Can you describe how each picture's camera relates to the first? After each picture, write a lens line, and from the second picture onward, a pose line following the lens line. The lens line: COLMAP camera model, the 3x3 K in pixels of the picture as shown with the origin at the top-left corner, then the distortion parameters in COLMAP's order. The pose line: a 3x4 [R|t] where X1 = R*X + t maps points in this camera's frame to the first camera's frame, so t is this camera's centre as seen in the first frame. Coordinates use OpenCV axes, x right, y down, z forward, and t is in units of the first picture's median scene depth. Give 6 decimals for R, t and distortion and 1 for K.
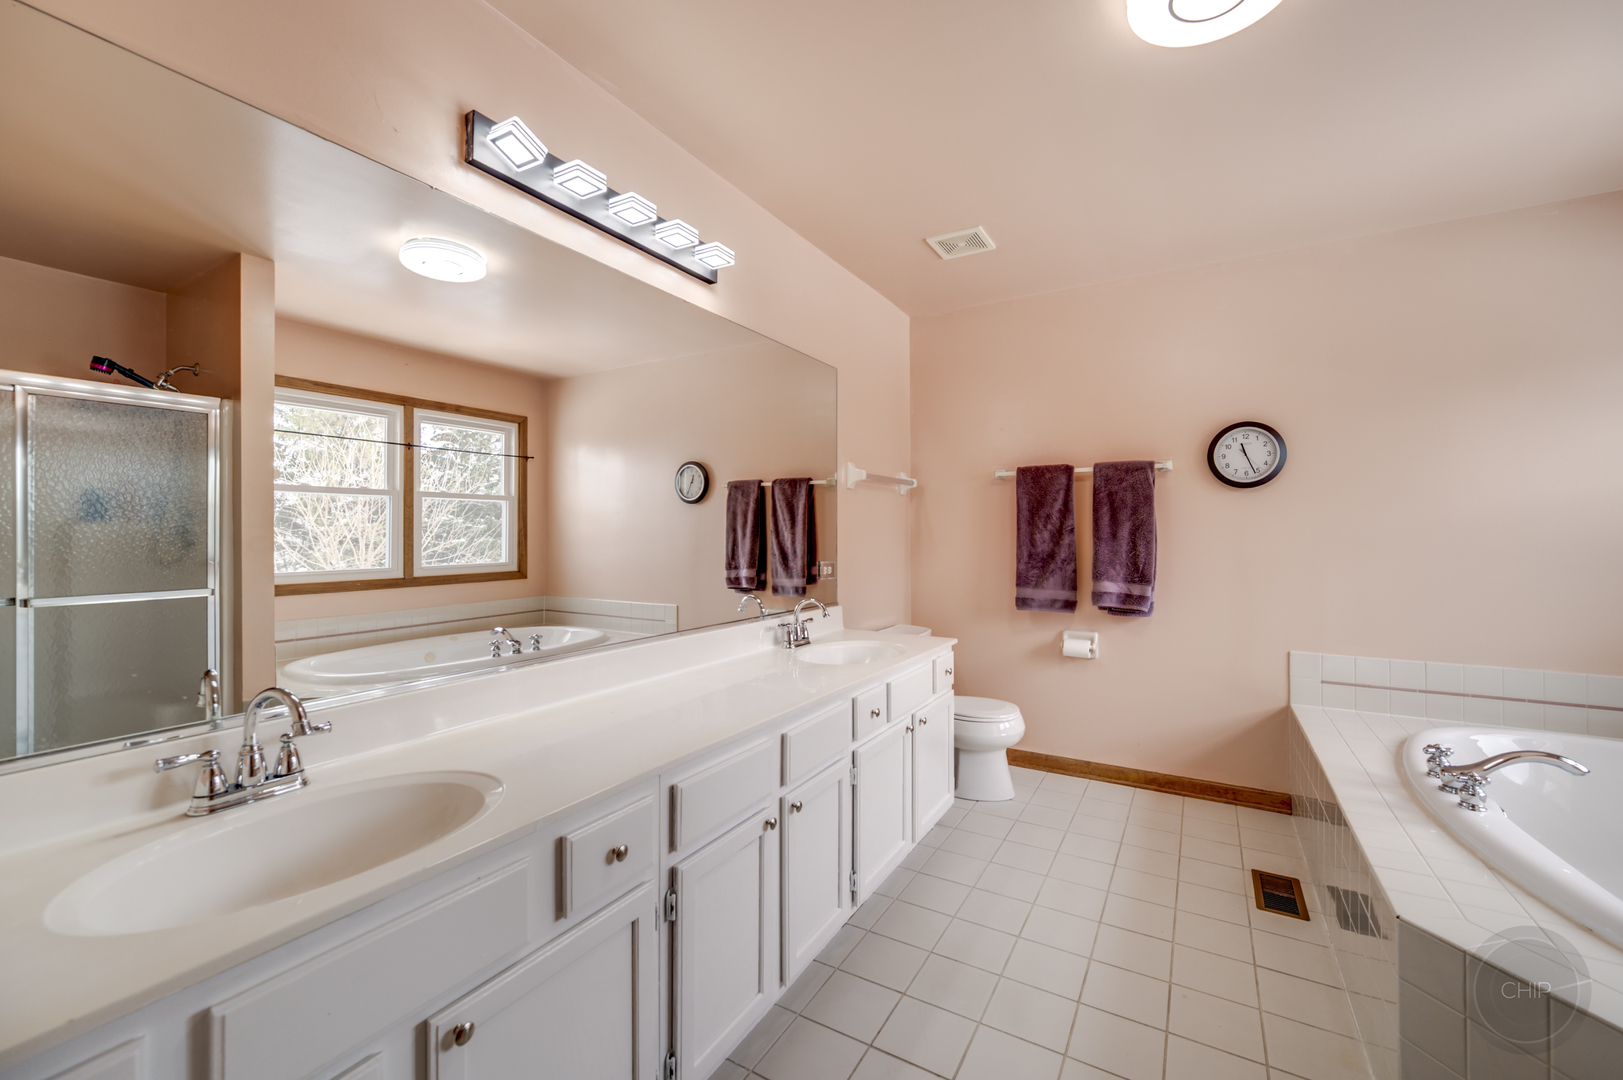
lens RADIAL K [[645.9, 0, 803.1], [0, 645.9, 524.4], [0, 0, 1]] dist [-0.002140, -0.000060]
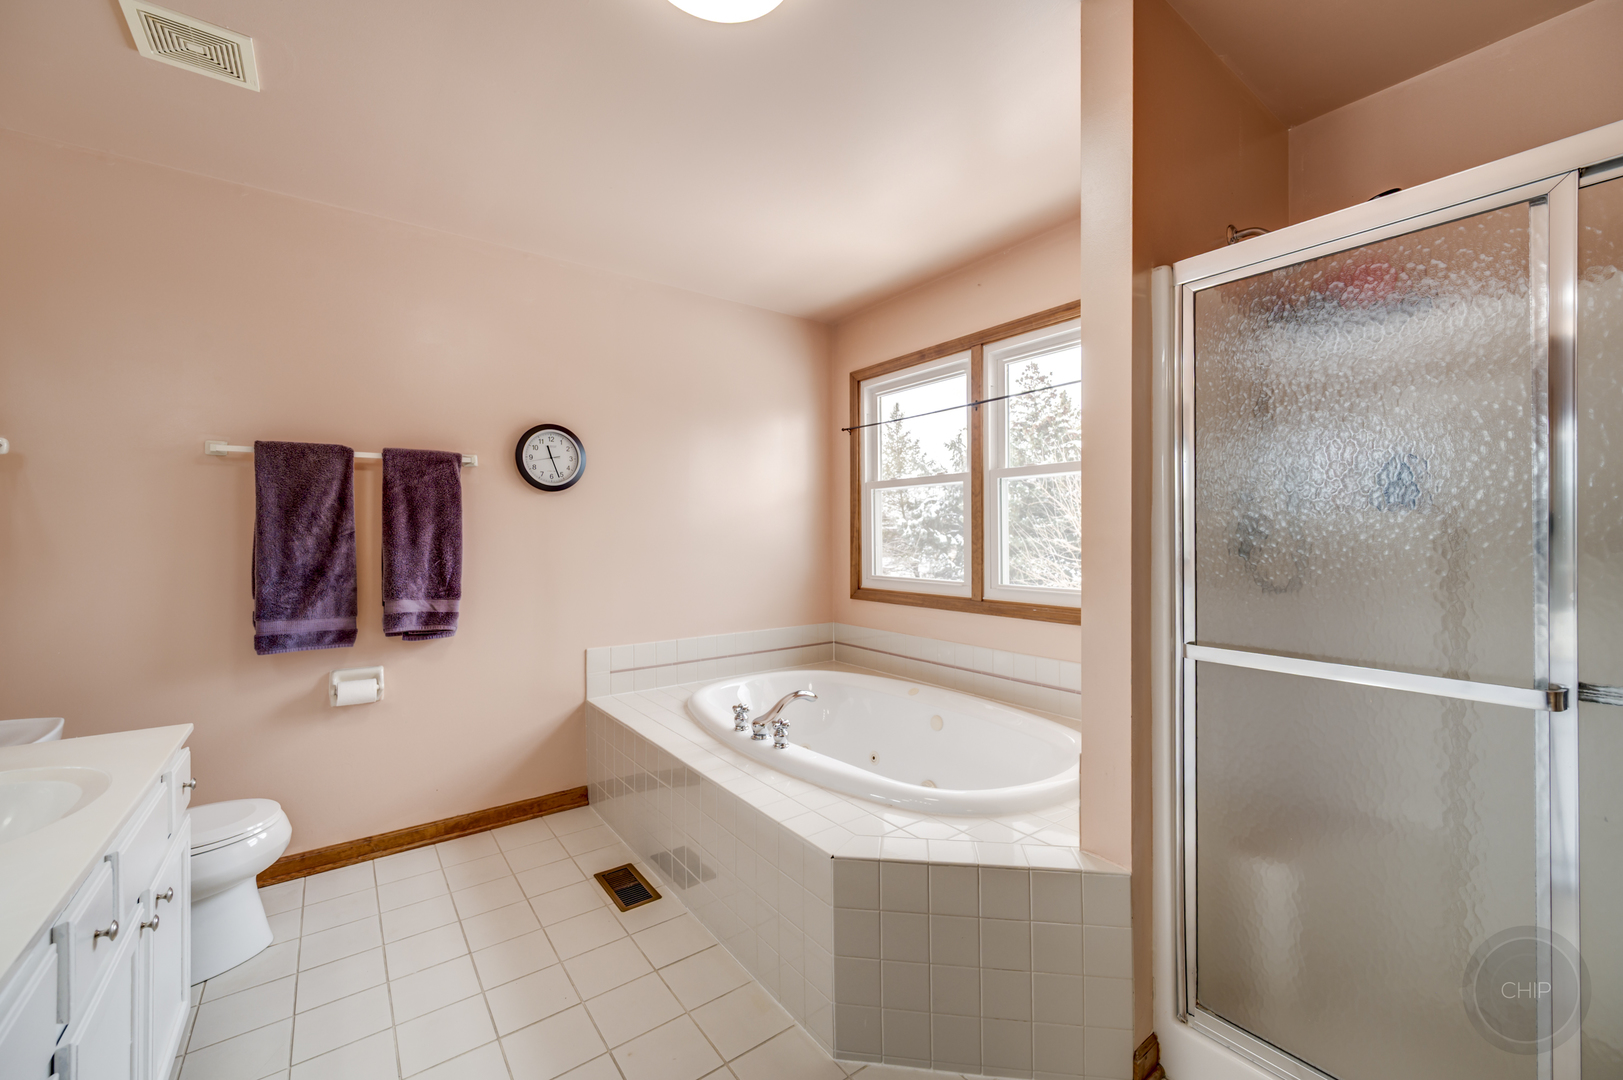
lens RADIAL K [[653.2, 0, 814.1], [0, 653.2, 529.5], [0, 0, 1]] dist [-0.002124, -0.000353]
pose [[0.370524, 0.002704, 0.928819, -0.085708], [-0.004063, 0.999991, -0.001290, 0.001648], [-0.928814, -0.003296, 0.370531, 0.235271]]
